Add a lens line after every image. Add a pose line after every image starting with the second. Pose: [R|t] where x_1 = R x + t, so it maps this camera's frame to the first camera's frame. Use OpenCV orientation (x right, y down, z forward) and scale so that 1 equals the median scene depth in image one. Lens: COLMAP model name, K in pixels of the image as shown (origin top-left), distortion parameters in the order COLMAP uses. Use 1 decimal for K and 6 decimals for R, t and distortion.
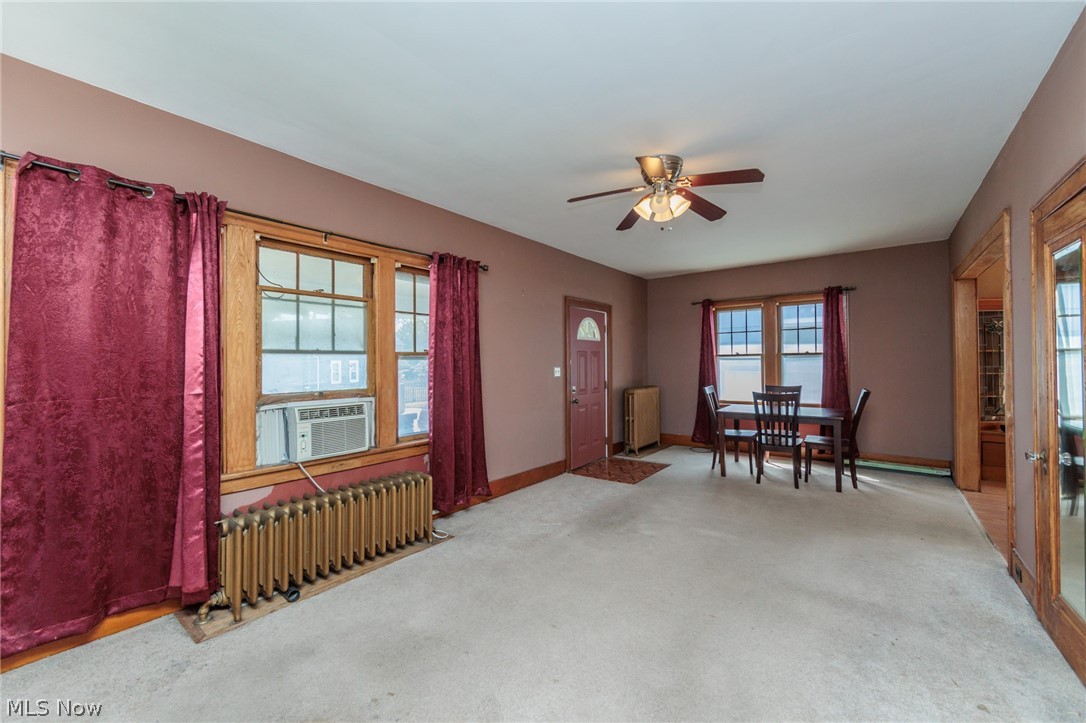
lens RADIAL K [[421.3, 0, 545.5], [0, 421.3, 361.1], [0, 0, 1]] dist [-0.000324, -0.000148]
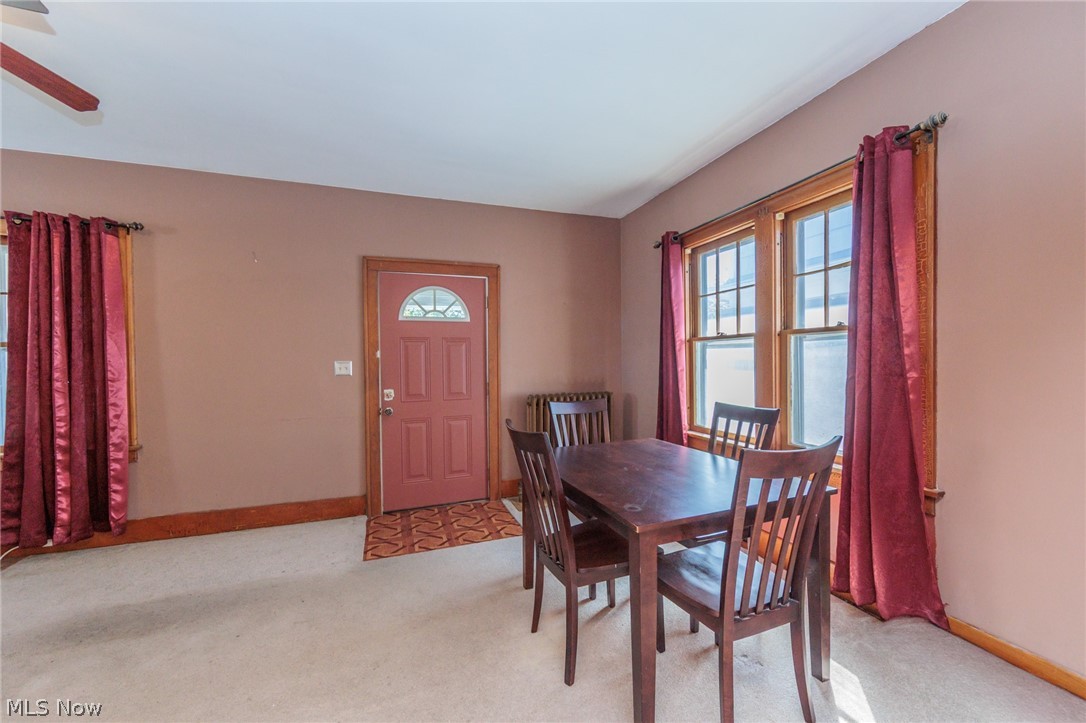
lens RADIAL K [[421.3, 0, 545.5], [0, 421.3, 361.1], [0, 0, 1]] dist [-0.000324, -0.000148]
pose [[0.857098, 0.003127, -0.515145, 0.624378], [0.006339, 0.999842, 0.016616, 0.004988], [0.515115, -0.017507, 0.856942, 0.539258]]
